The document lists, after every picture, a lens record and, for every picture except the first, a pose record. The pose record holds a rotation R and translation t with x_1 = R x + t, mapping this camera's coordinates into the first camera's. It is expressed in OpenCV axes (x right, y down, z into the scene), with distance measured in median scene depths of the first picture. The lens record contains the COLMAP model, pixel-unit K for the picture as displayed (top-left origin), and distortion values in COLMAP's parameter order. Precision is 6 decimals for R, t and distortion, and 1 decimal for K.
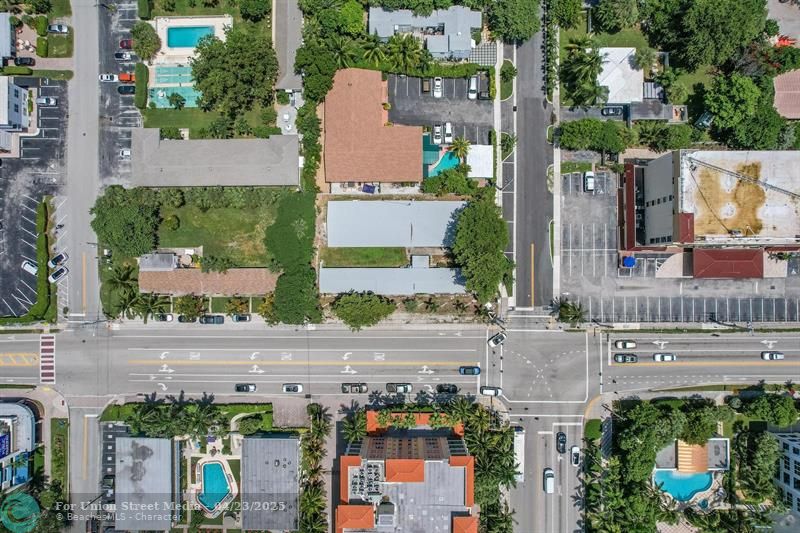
lens RADIAL K [[536.4, 0, 400.0], [0, 536.4, 266.5], [0, 0, 1]] dist [-0.072486, 0.057359]
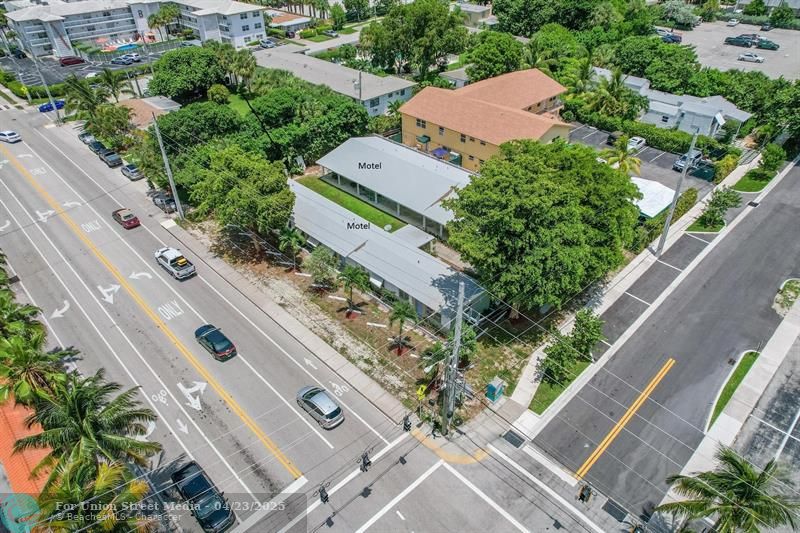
lens RADIAL K [[536.4, 0, 400.0], [0, 536.4, 266.5], [0, 0, 1]] dist [-0.072486, 0.057359]
pose [[0.696152, 0.425636, -0.578106, 0.297180], [-0.717787, 0.426629, -0.550245, 0.251392], [0.012433, 0.798011, 0.602515, 0.738531]]
